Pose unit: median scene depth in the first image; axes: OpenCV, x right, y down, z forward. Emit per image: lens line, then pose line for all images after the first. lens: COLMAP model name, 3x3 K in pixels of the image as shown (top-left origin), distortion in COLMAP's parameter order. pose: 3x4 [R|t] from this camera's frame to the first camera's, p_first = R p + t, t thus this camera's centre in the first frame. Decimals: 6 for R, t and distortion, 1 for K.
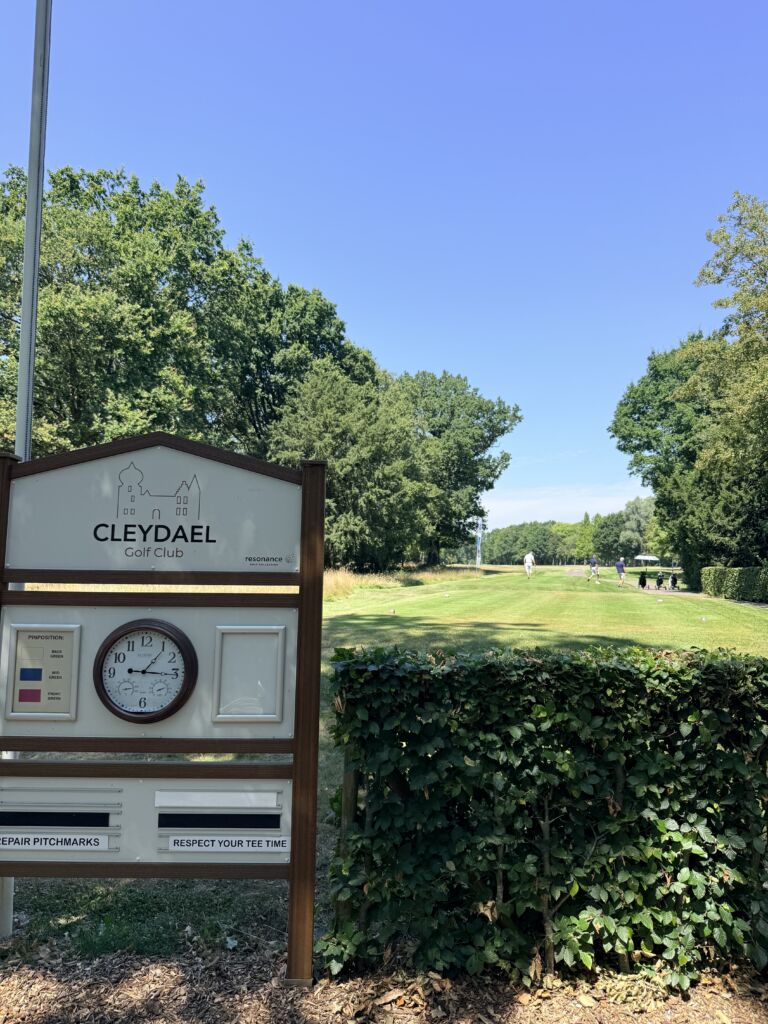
lens RADIAL K [[719.1, 0, 381.1], [0, 719.1, 520.6], [0, 0, 1]] dist [0.115203, -0.179274]
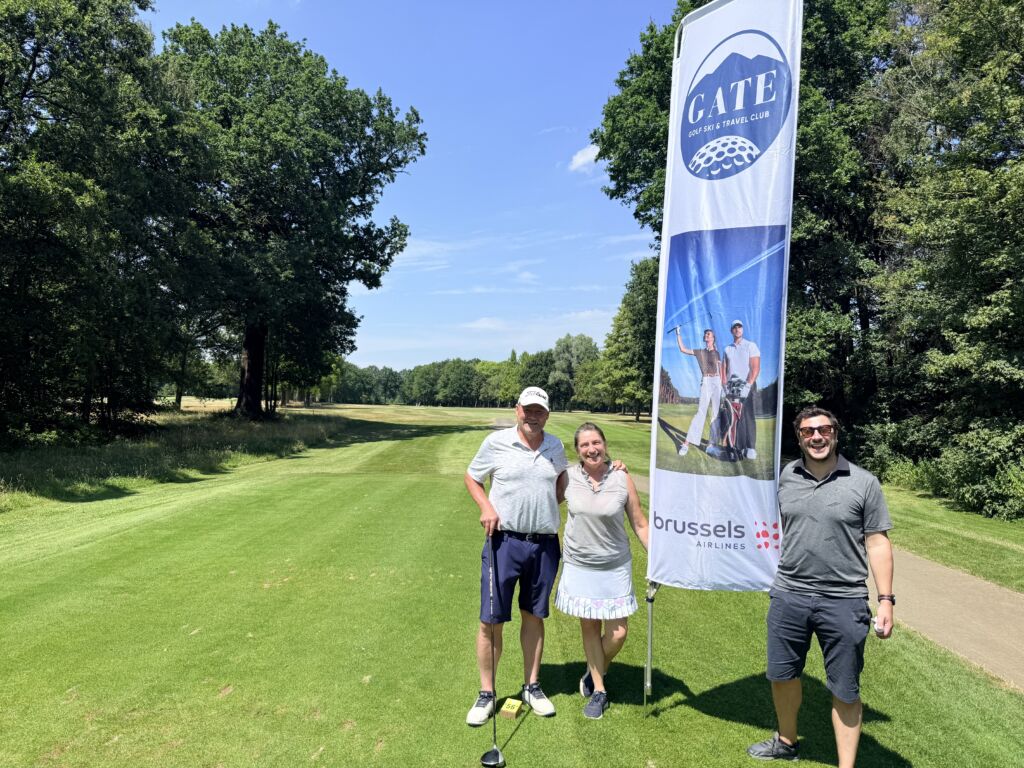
lens RADIAL K [[718.5, 0, 514.8], [0, 718.5, 392.5], [0, 0, 1]] dist [0.165151, -0.292127]
pose [[0.959008, 0.028536, 0.281940, 0.040575], [-0.041523, 0.998329, 0.040196, 0.006551], [-0.280322, -0.050255, 0.958590, 0.165380]]
